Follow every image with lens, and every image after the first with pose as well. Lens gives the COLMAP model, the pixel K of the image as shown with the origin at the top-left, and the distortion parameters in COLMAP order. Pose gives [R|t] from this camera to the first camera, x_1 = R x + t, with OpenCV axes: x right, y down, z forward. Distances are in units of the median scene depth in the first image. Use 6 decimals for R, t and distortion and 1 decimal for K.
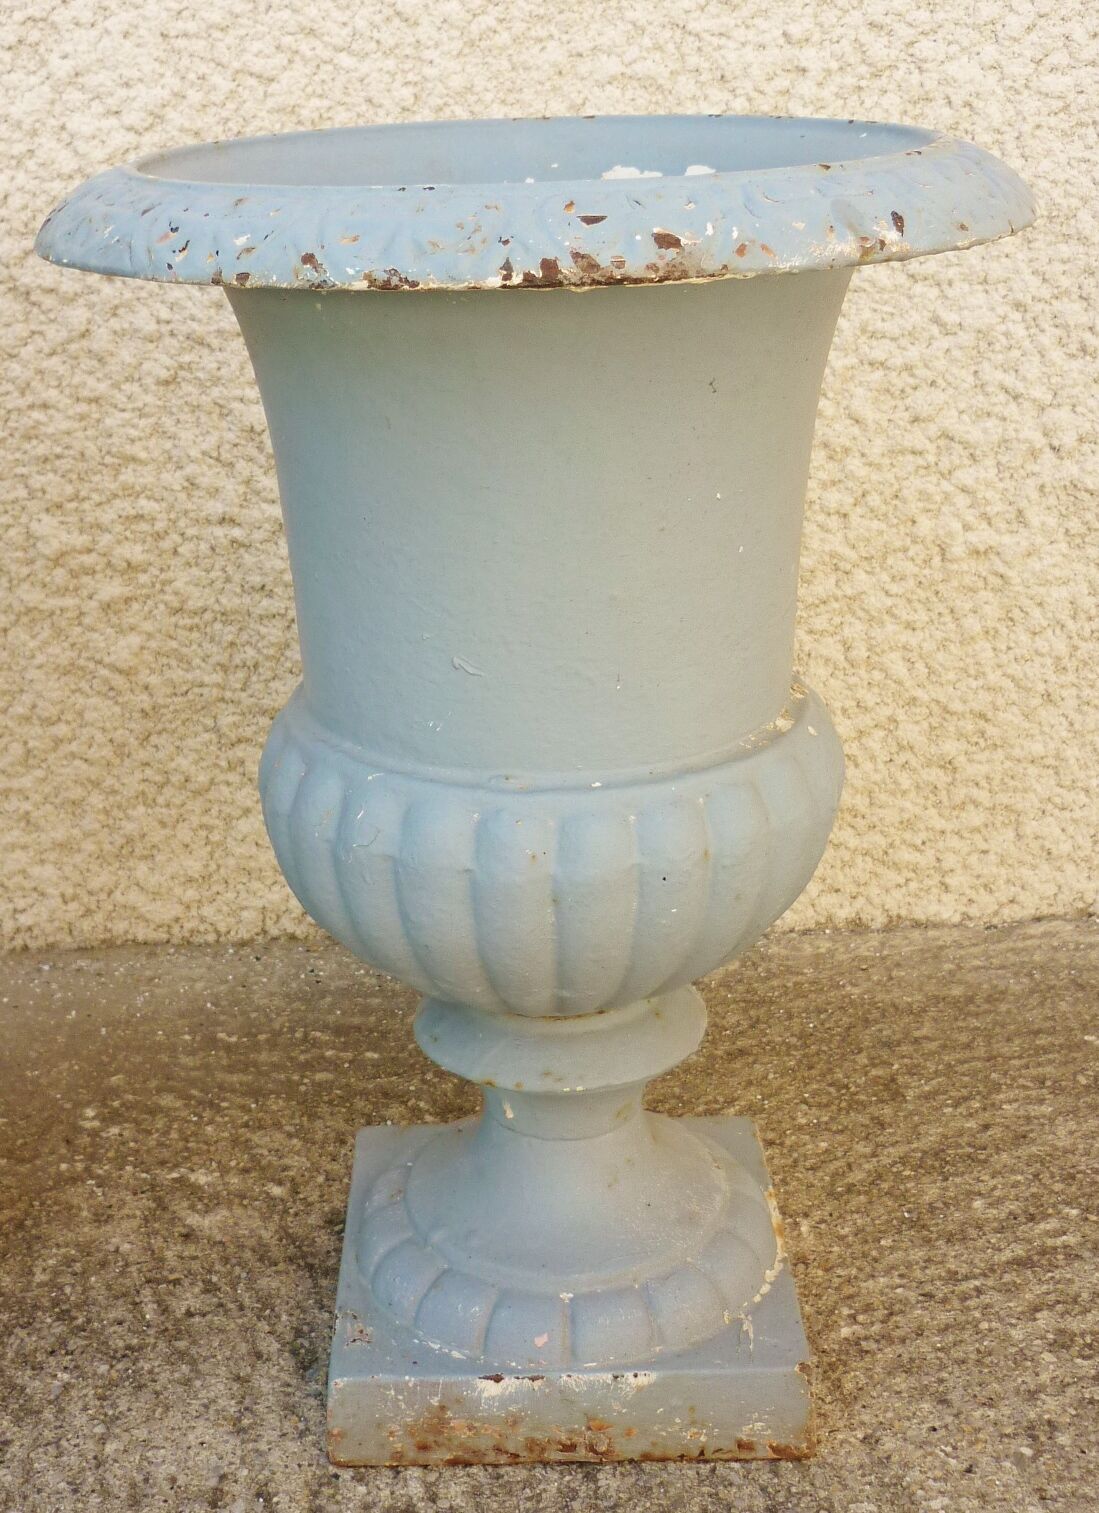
lens RADIAL K [[1989.4, 0, 451.6], [0, 1989.4, 706.5], [0, 0, 1]] dist [-0.102233, 0.148954]
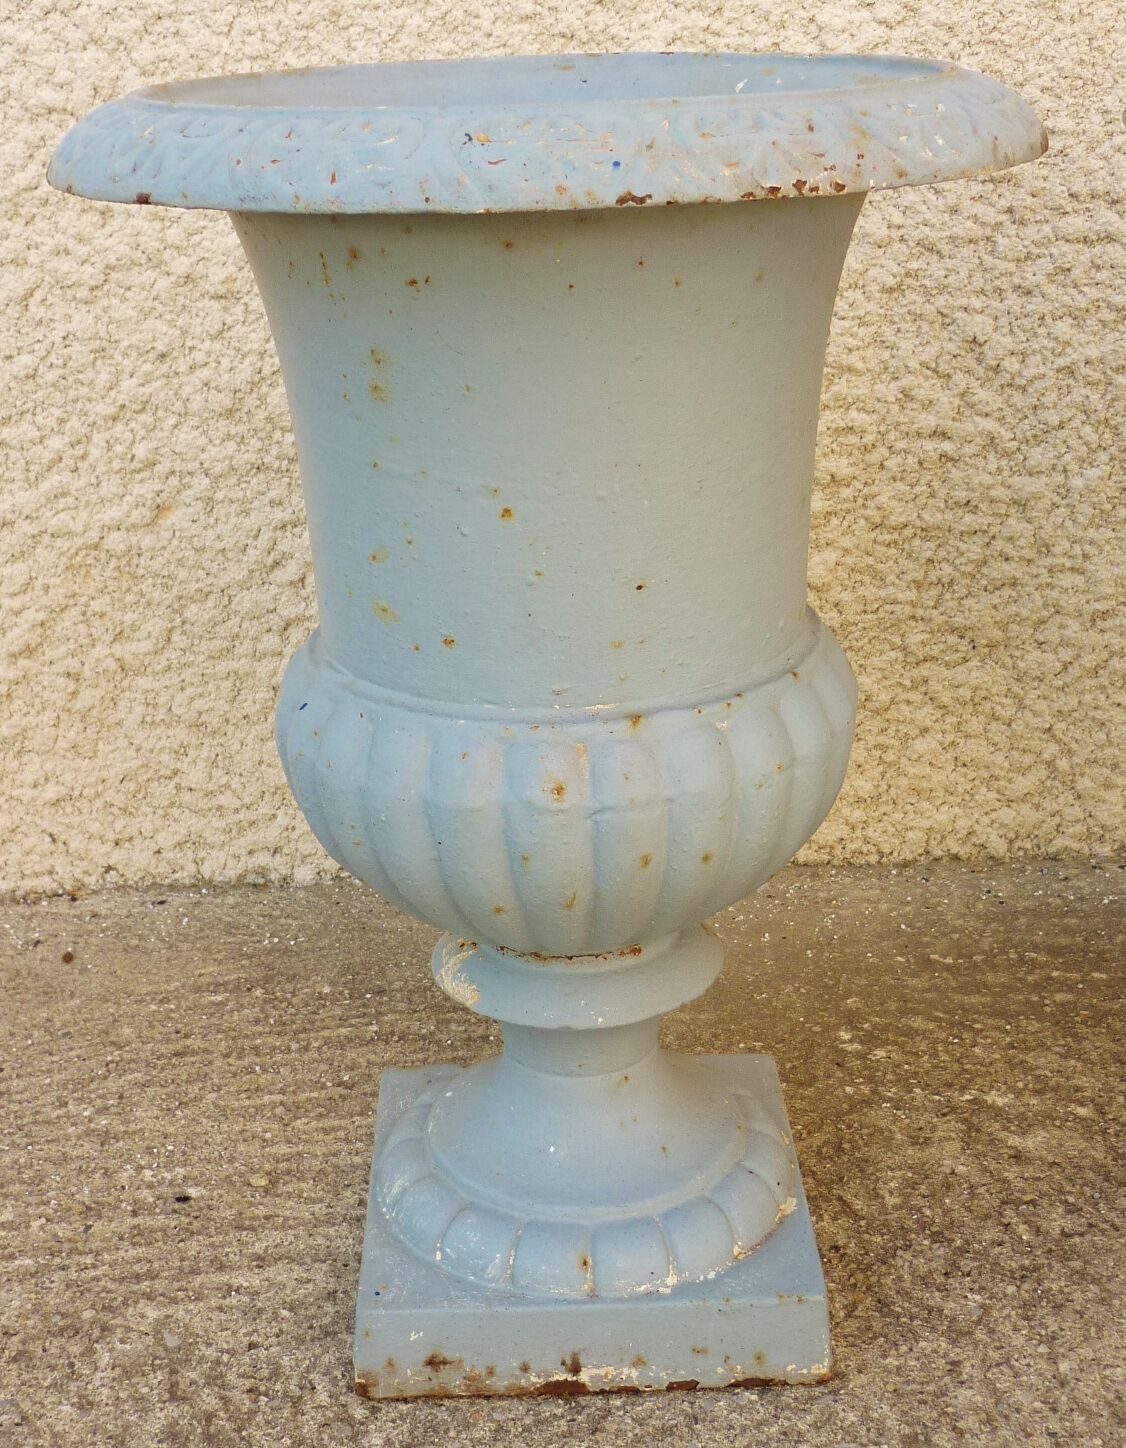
lens RADIAL K [[1996.0, 0, 567.8], [0, 1996.0, 785.3], [0, 0, 1]] dist [-0.136854, 0.279451]
pose [[0.999999, 0.001143, 0.001259, -0.314792], [-0.001241, 0.996744, 0.080623, 0.000360], [-0.001162, -0.080625, 0.996744, 0.016224]]
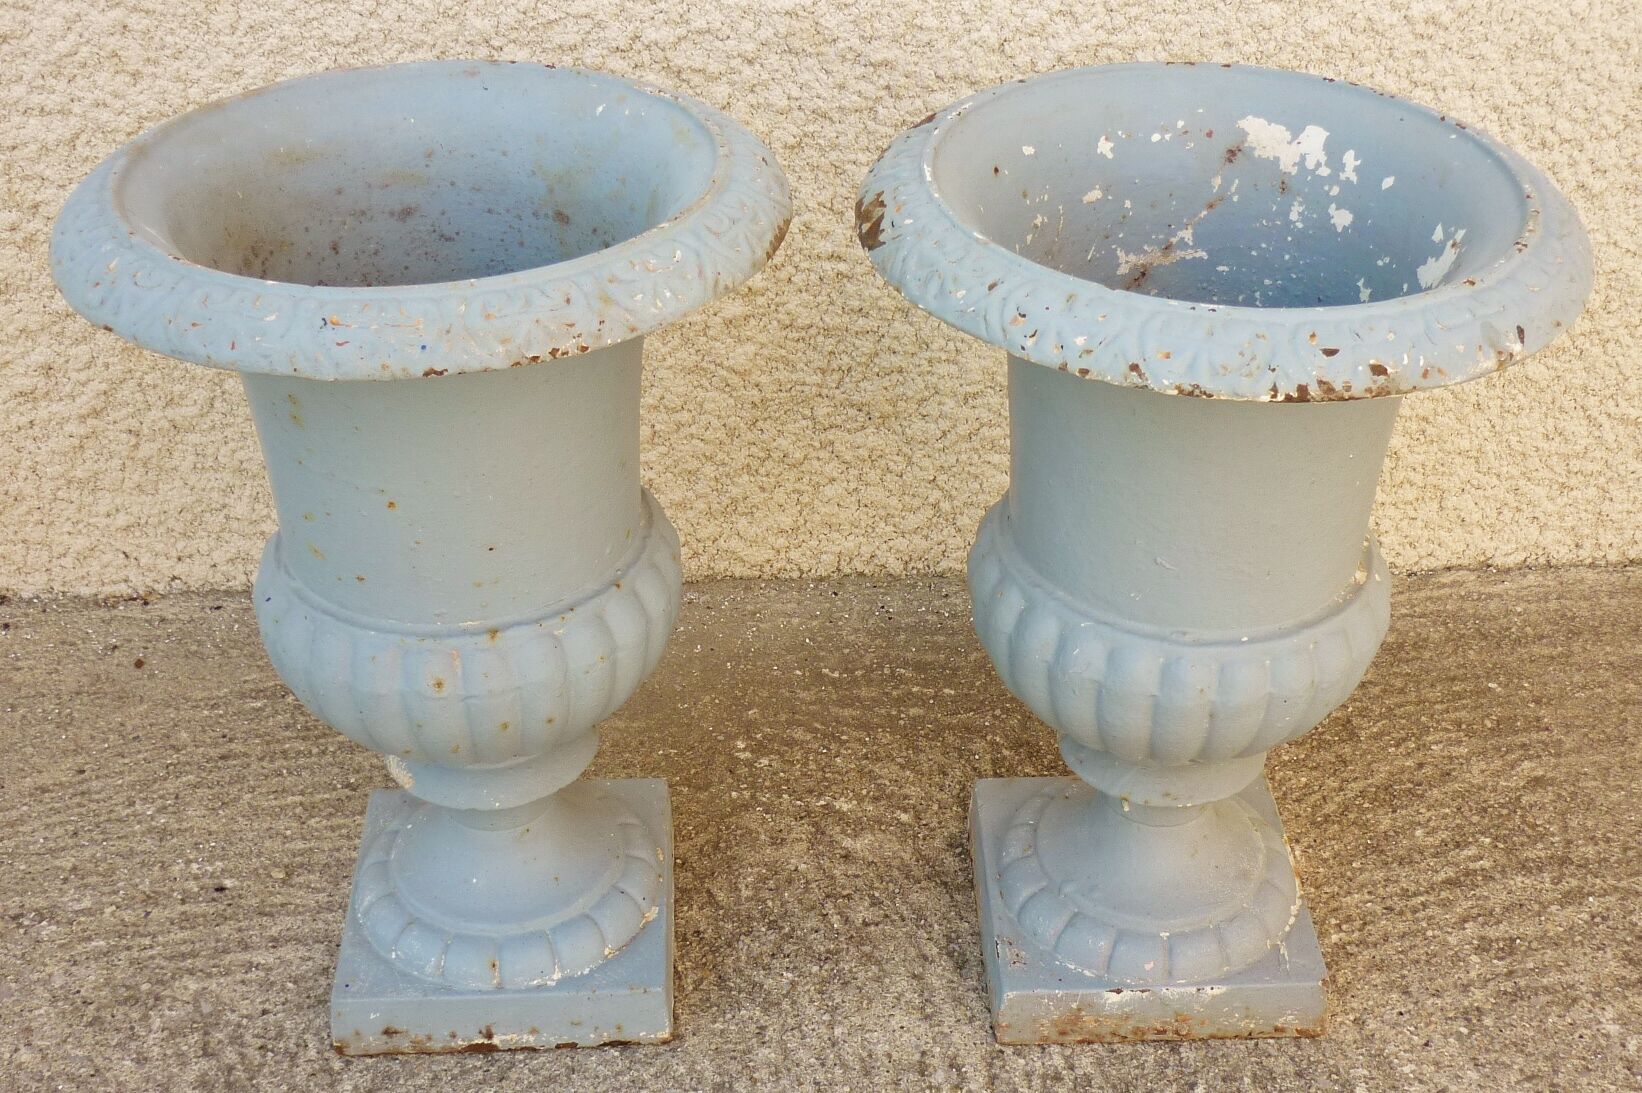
lens RADIAL K [[1976.9, 0, 889.0], [0, 1976.9, 593.3], [0, 0, 1]] dist [-0.121167, 0.164861]
pose [[0.996528, 0.006809, 0.082976, -0.189015], [-0.028449, 0.964507, 0.262520, -0.224623], [-0.078244, -0.263970, 0.961352, -0.214984]]
